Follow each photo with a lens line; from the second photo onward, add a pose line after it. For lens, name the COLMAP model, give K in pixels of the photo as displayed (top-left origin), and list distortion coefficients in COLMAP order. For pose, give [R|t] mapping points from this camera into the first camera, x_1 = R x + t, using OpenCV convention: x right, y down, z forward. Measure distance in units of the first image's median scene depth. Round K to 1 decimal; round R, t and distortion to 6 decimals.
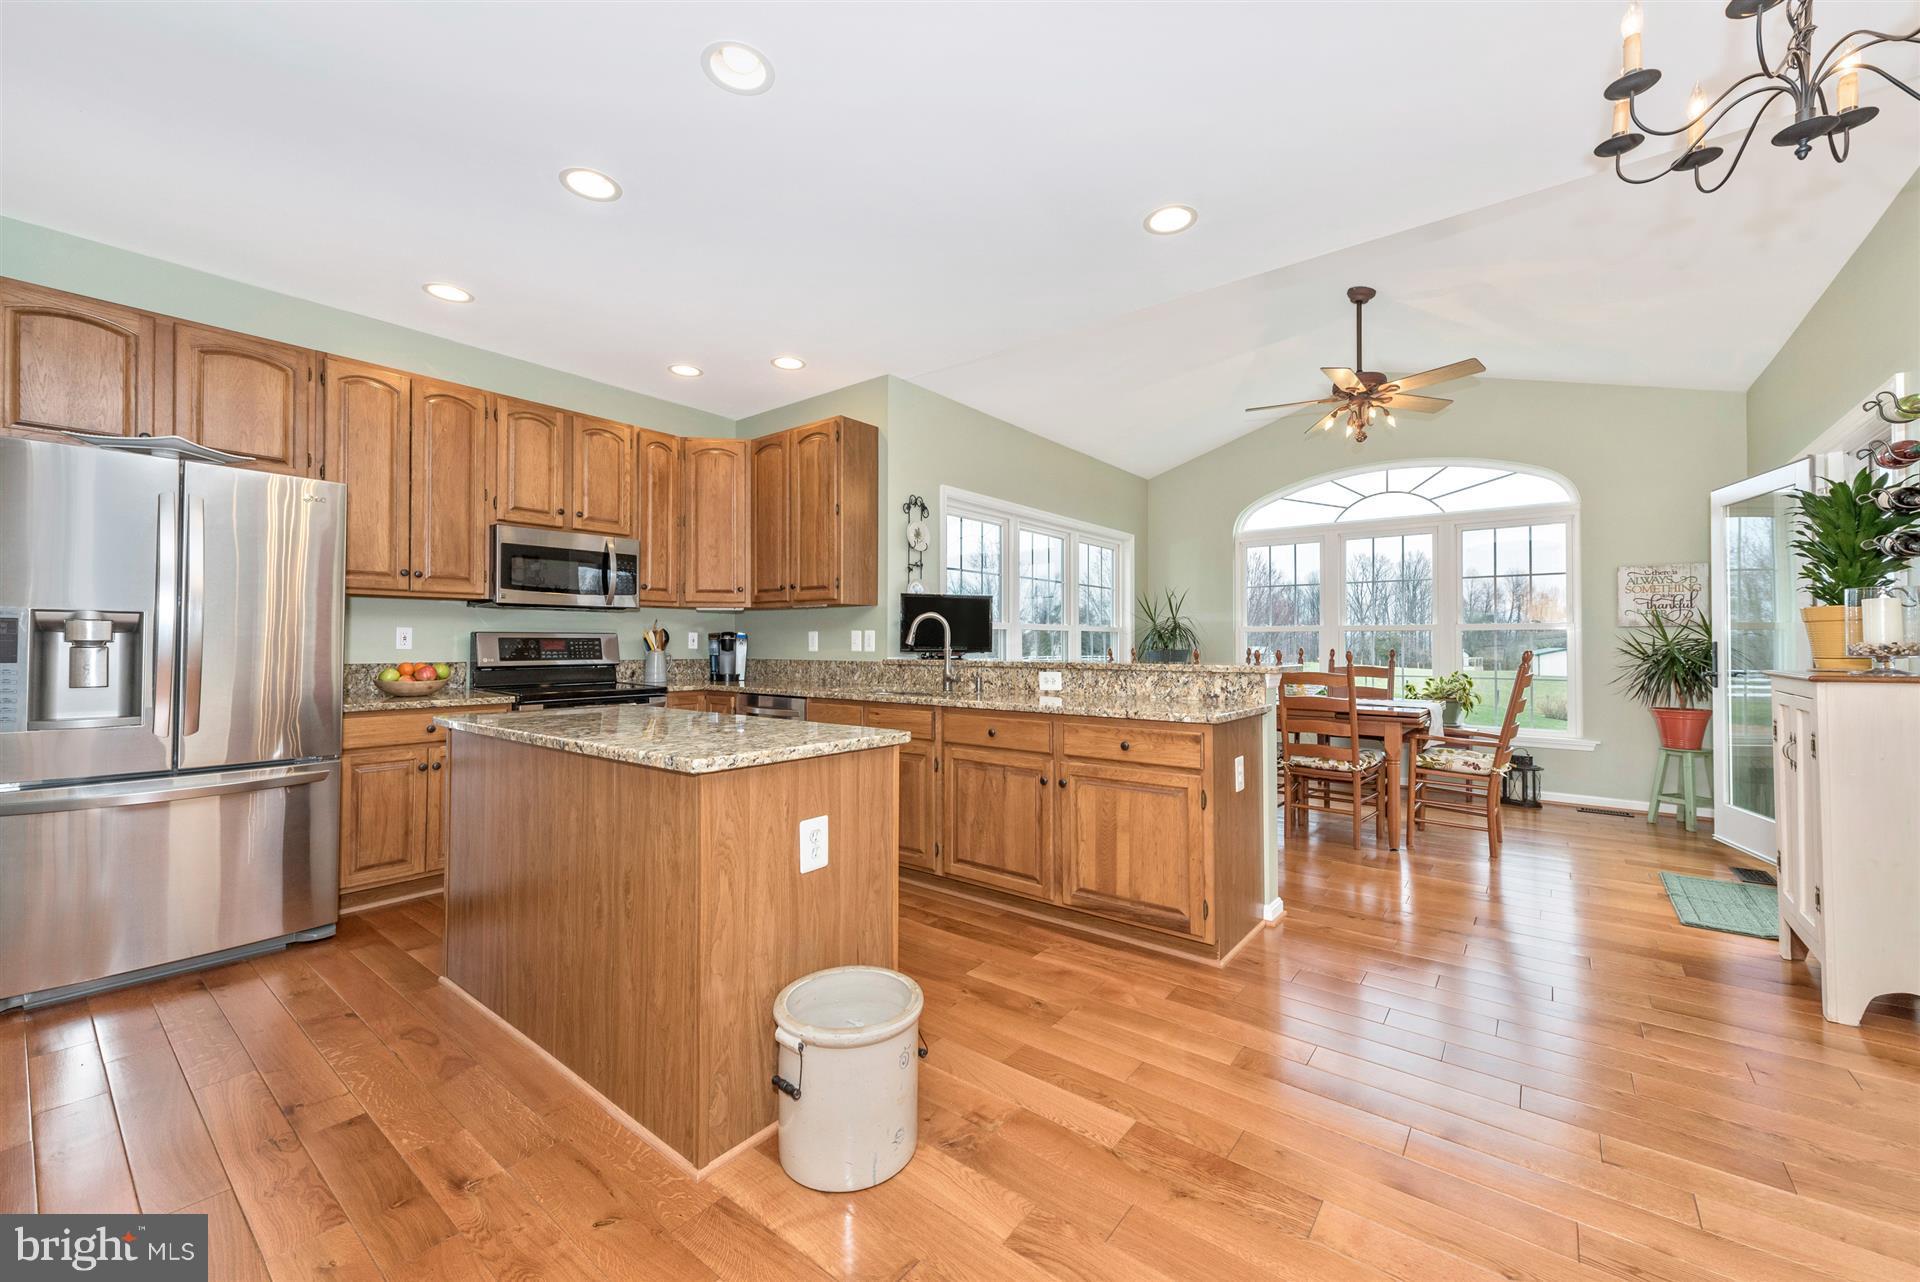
lens RADIAL K [[750.3, 0, 959.4], [0, 750.3, 633.8], [0, 0, 1]] dist [0.007126, -0.002408]
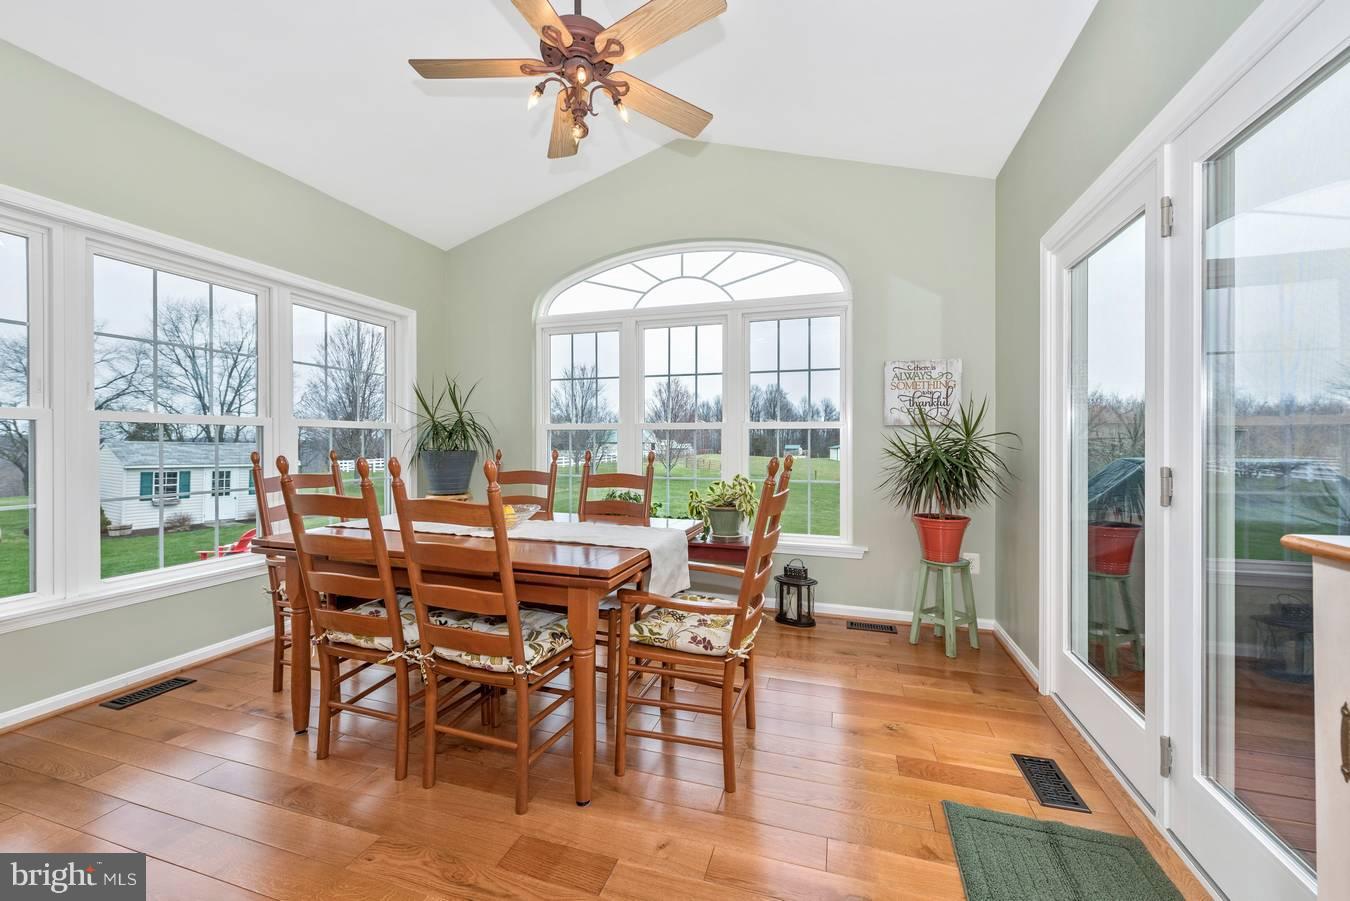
lens RADIAL K [[527.6, 0, 674.6], [0, 527.6, 443.2], [0, 0, 1]] dist [0.007126, -0.002408]
pose [[0.936438, -0.000142, 0.350834, 0.435789], [-0.005462, 0.999873, 0.014985, 0.004384], [-0.350792, -0.015949, 0.936318, 0.518951]]
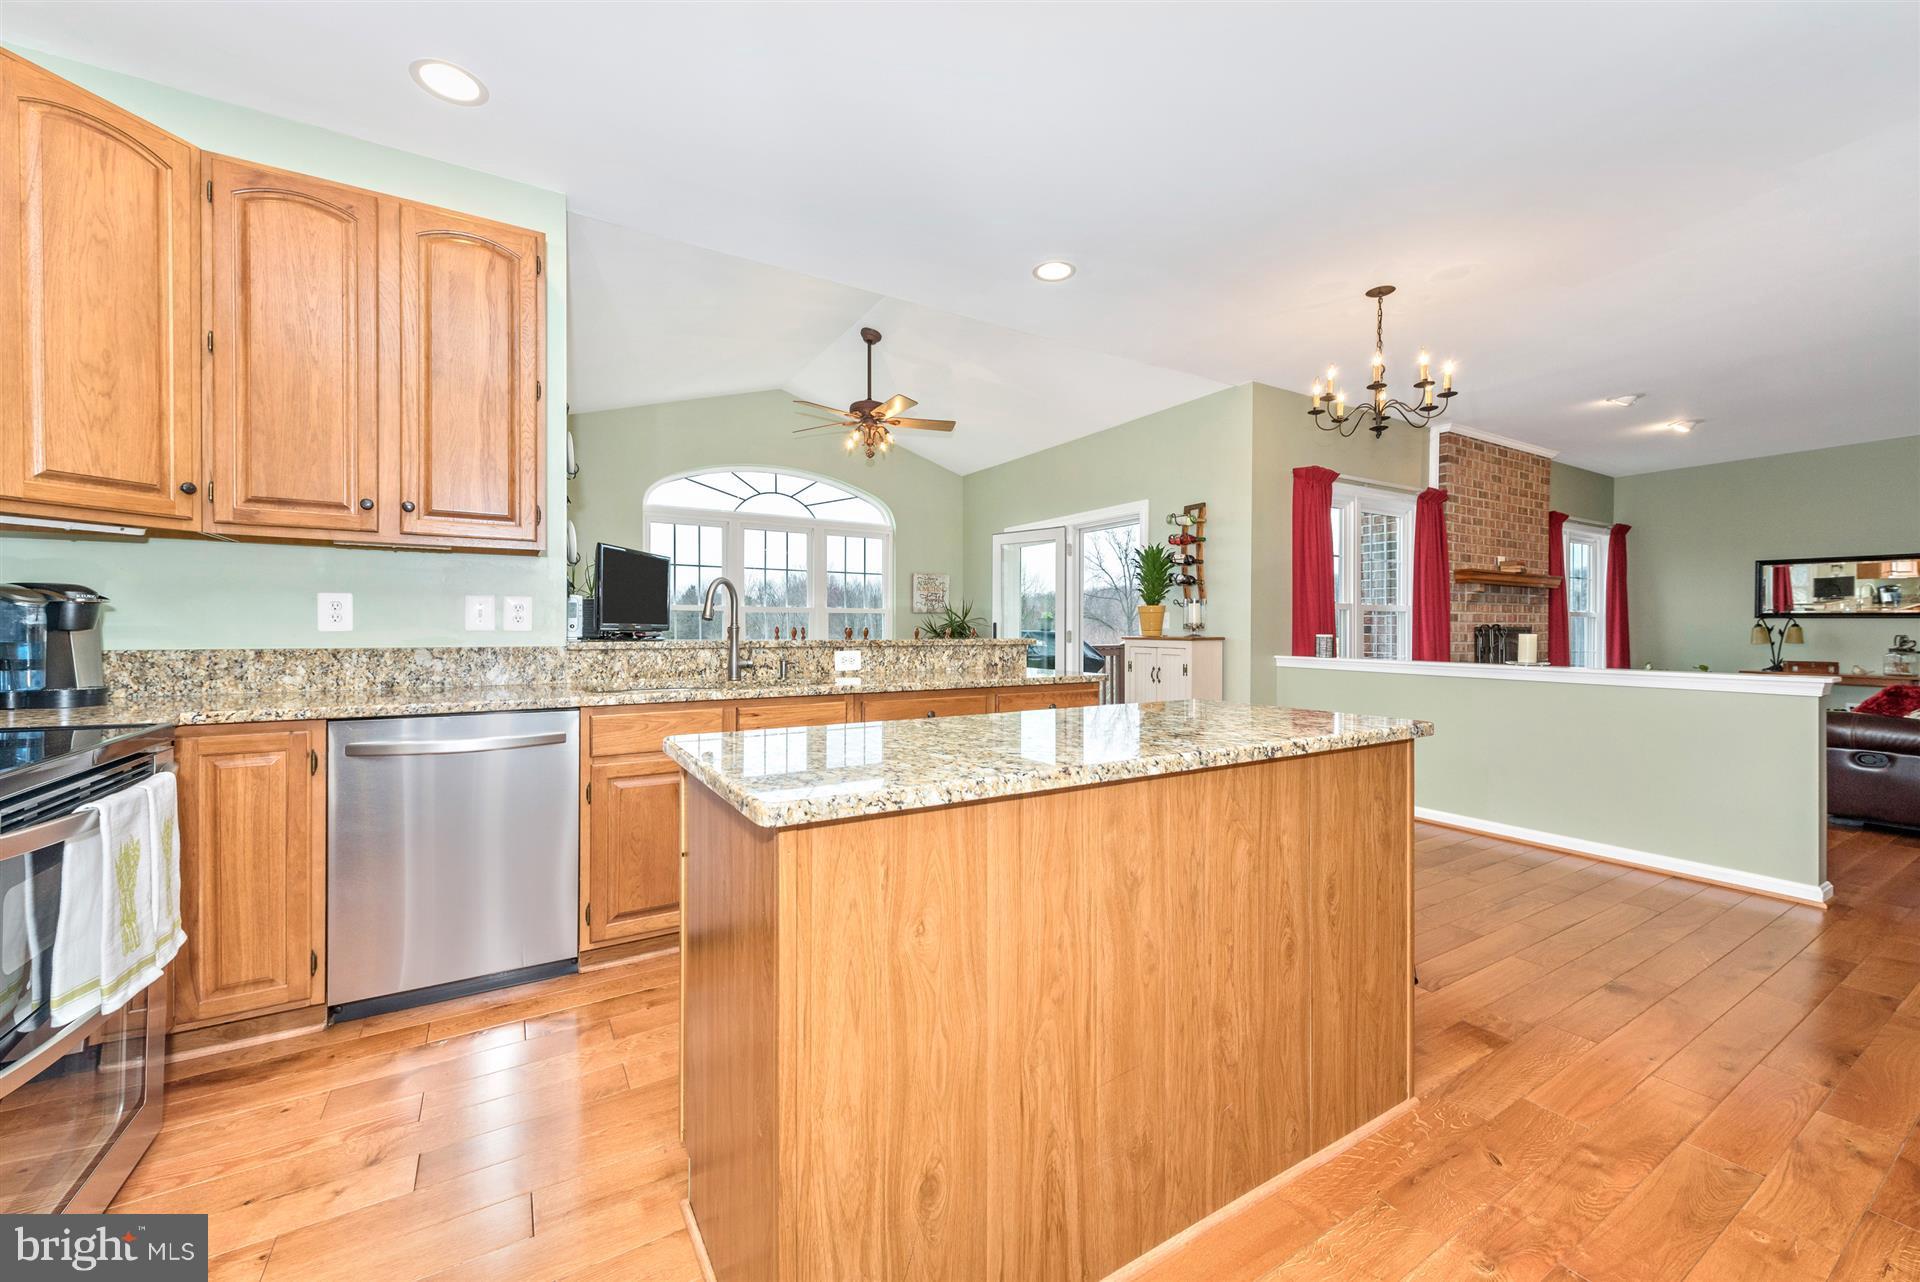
lens RADIAL K [[750.3, 0, 955.0], [0, 750.3, 634.8], [0, 0, 1]] dist [0.007126, -0.002408]
pose [[0.343380, -0.008774, 0.939155, -0.554537], [-0.015545, 0.999766, 0.015024, 0.011853], [-0.939068, -0.019758, 0.343164, 0.438251]]
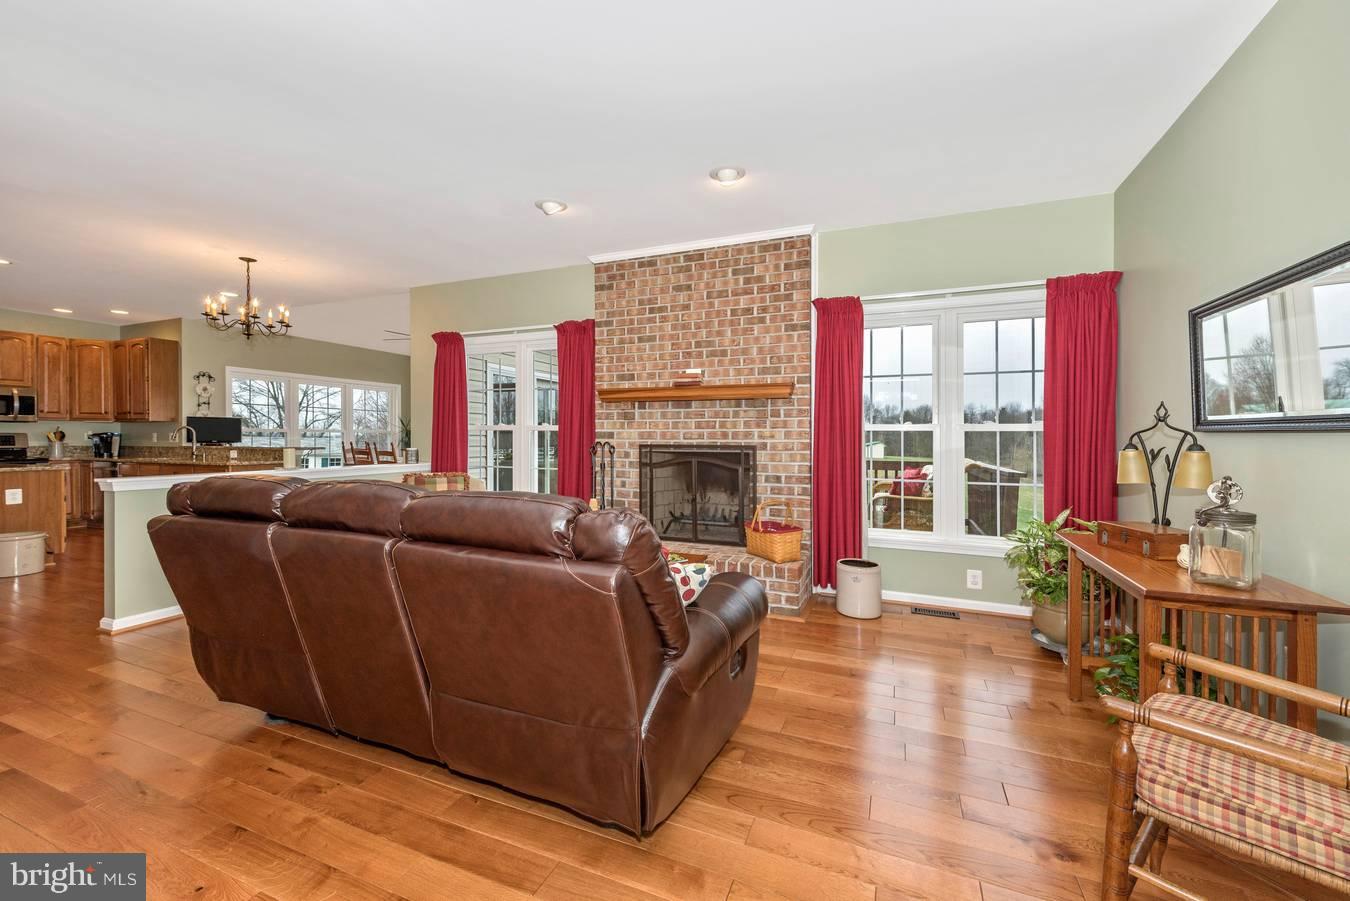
lens RADIAL K [[527.6, 0, 666.0], [0, 527.6, 438.8], [0, 0, 1]] dist [0.007126, -0.002408]
pose [[0.957690, 0.004568, 0.287766, 0.790267], [-0.008637, 0.999880, 0.012871, -0.018522], [-0.287672, -0.014812, 0.957614, -0.882597]]
